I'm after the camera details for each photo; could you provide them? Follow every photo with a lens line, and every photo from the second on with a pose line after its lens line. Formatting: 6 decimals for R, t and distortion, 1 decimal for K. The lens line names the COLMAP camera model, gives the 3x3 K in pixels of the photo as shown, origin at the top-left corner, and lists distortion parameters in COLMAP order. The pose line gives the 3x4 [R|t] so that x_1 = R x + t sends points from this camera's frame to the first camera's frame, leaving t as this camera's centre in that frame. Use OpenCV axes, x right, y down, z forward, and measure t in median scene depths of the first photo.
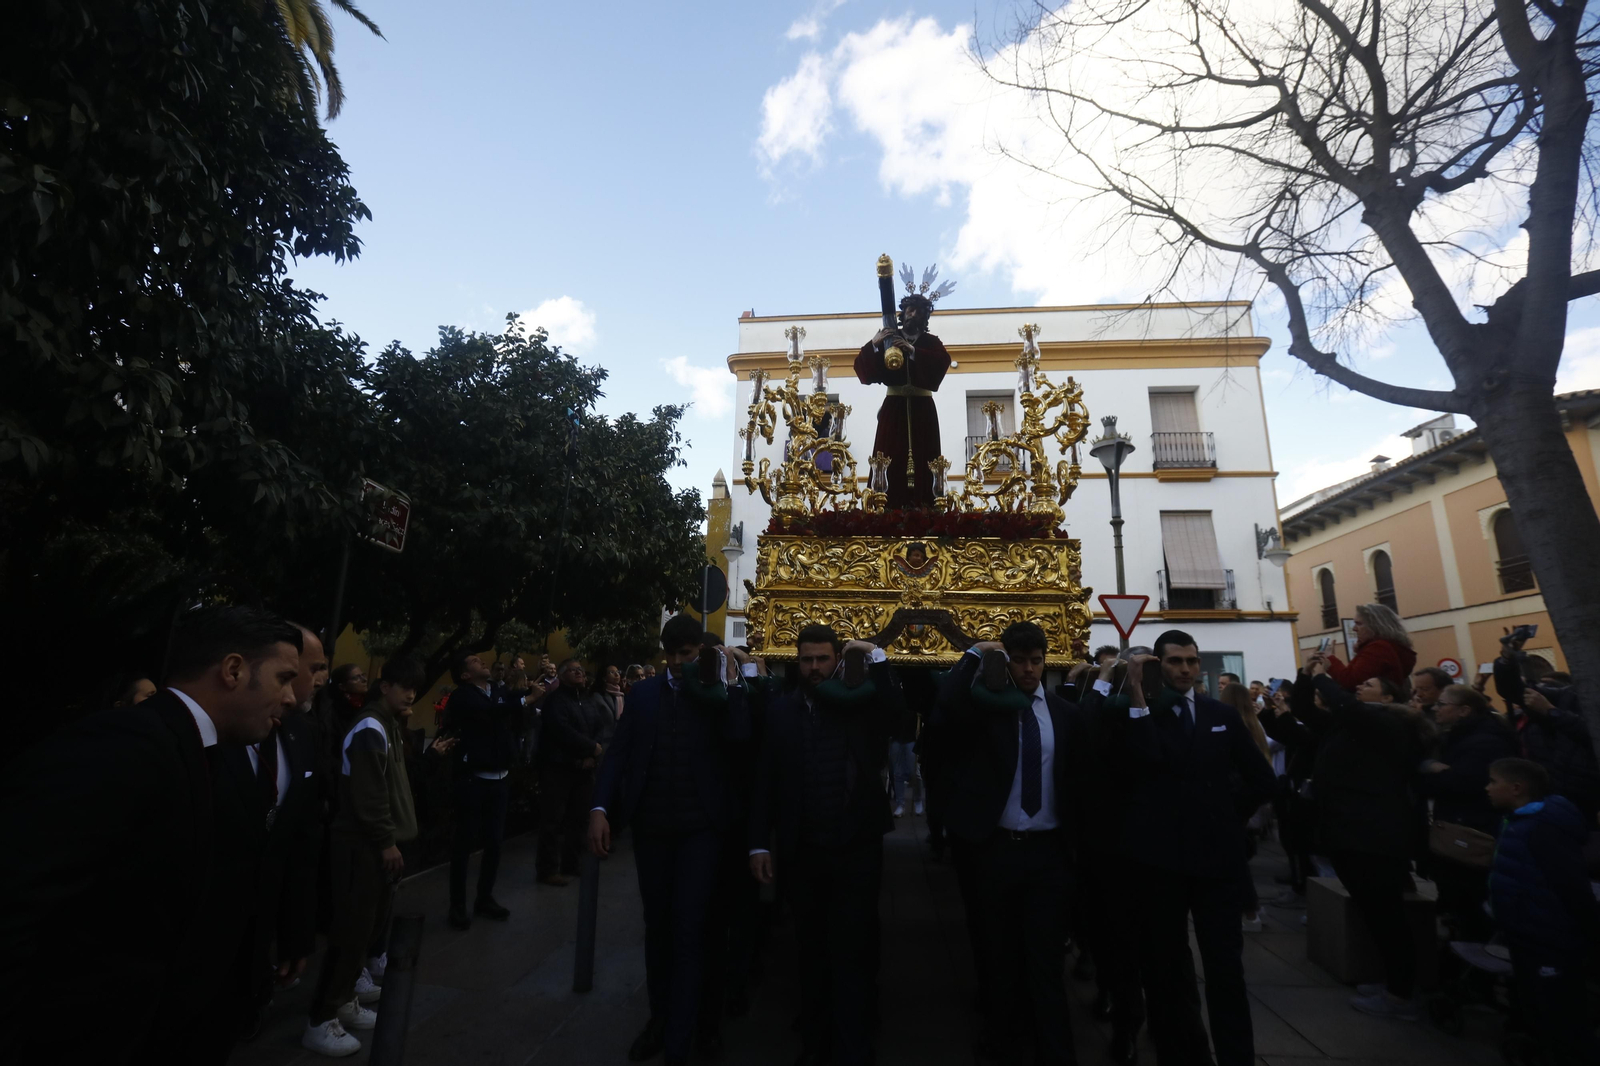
lens RADIAL K [[732.1, 0, 809.3], [0, 732.1, 540.8], [0, 0, 1]] dist [-0.064597, 0.020876]
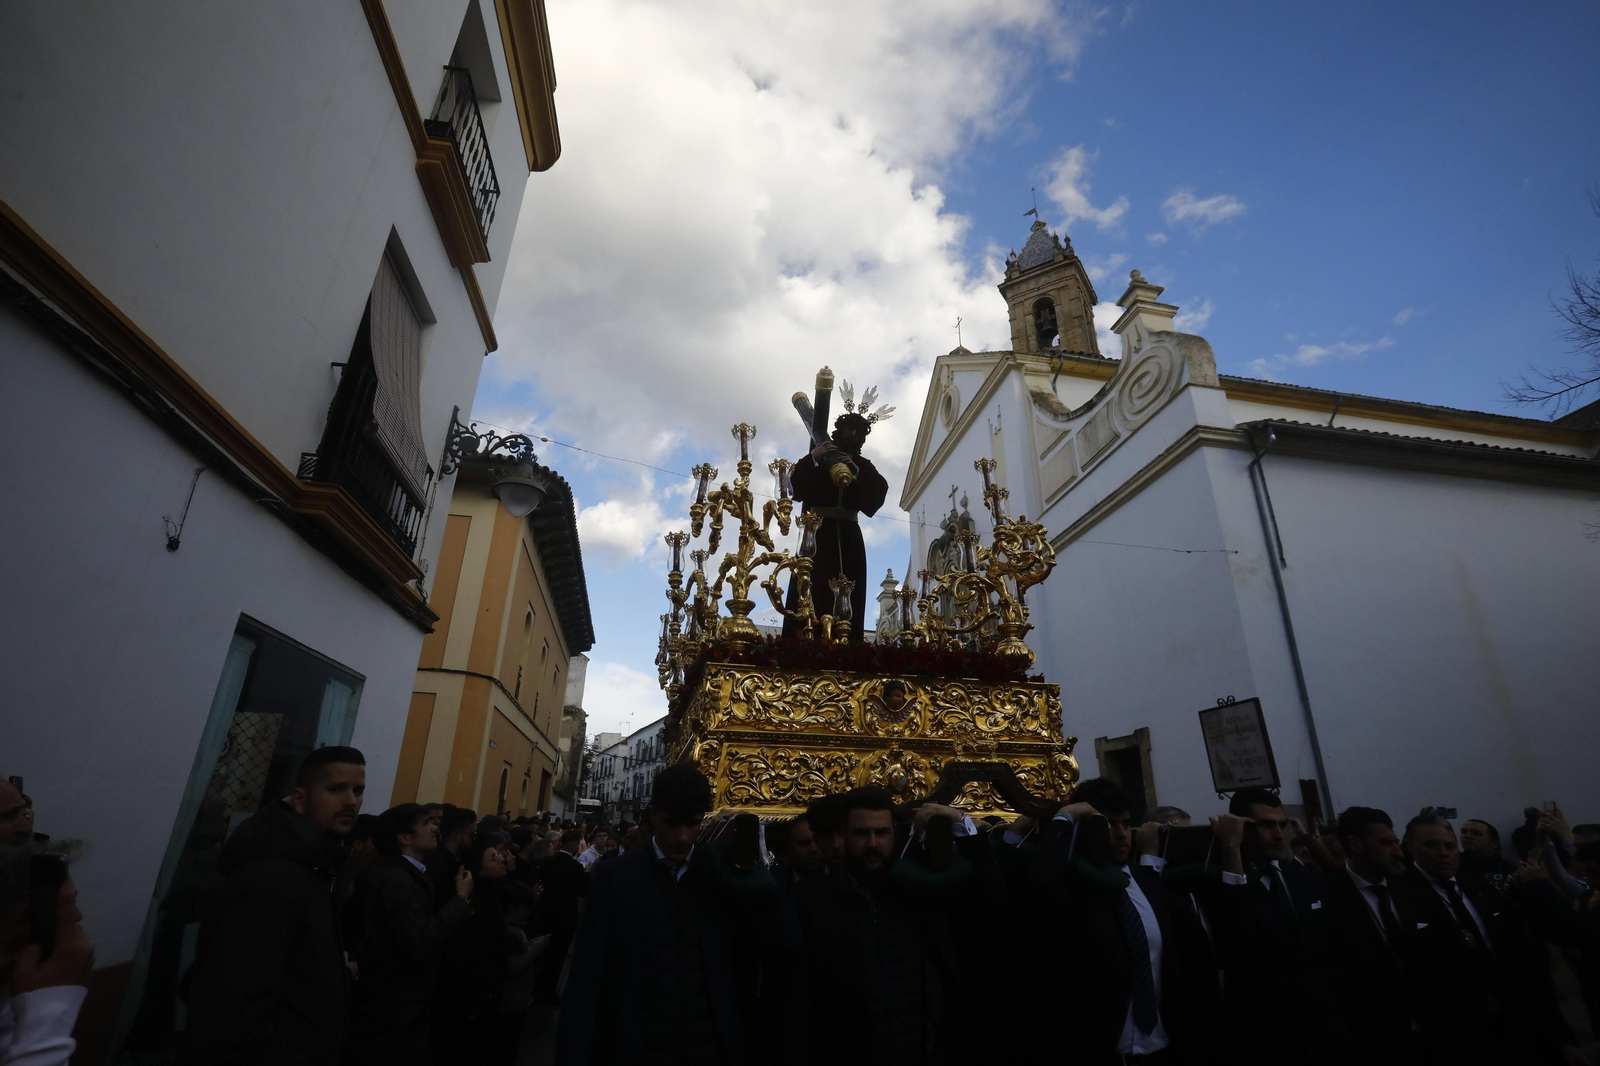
lens RADIAL K [[732.1, 0, 787.1], [0, 732.1, 547.9], [0, 0, 1]] dist [-0.064597, 0.020876]
pose [[0.947059, 0.103746, 0.303837, -0.251241], [-0.048169, 0.981555, -0.185012, 0.013903], [-0.317427, 0.160582, 0.934587, 0.207848]]
